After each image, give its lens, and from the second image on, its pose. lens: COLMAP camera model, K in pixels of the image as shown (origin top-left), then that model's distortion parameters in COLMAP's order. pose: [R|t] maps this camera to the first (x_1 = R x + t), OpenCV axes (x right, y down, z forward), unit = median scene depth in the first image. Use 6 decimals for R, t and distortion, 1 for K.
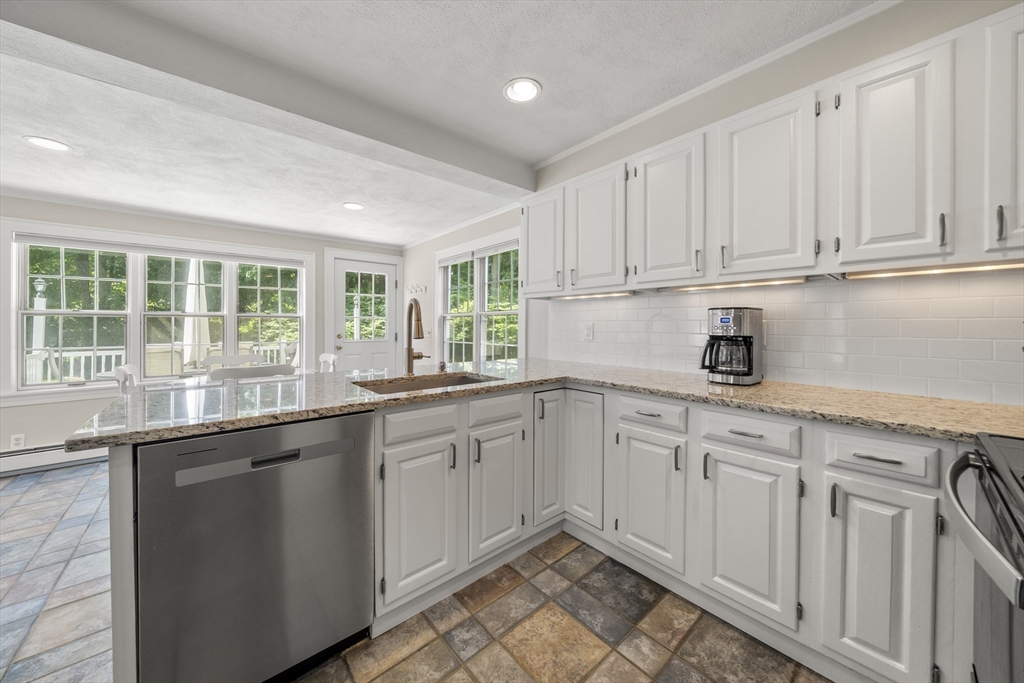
lens RADIAL K [[358.6, 0, 495.3], [0, 358.6, 331.3], [0, 0, 1]] dist [-0.007661, -0.000137]
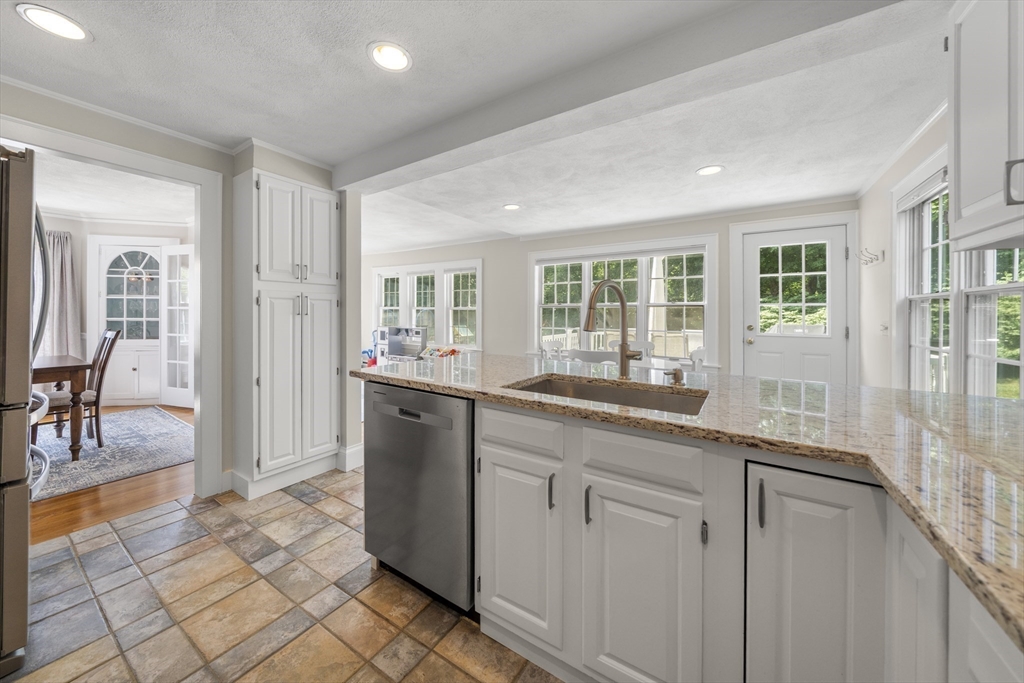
lens RADIAL K [[358.6, 0, 501.7], [0, 358.6, 315.0], [0, 0, 1]] dist [-0.007661, -0.000137]
pose [[0.298280, 0.006409, -0.954457, 0.329206], [-0.021043, 0.999779, 0.000138, -0.008288], [0.954246, 0.020044, 0.298349, 0.400637]]
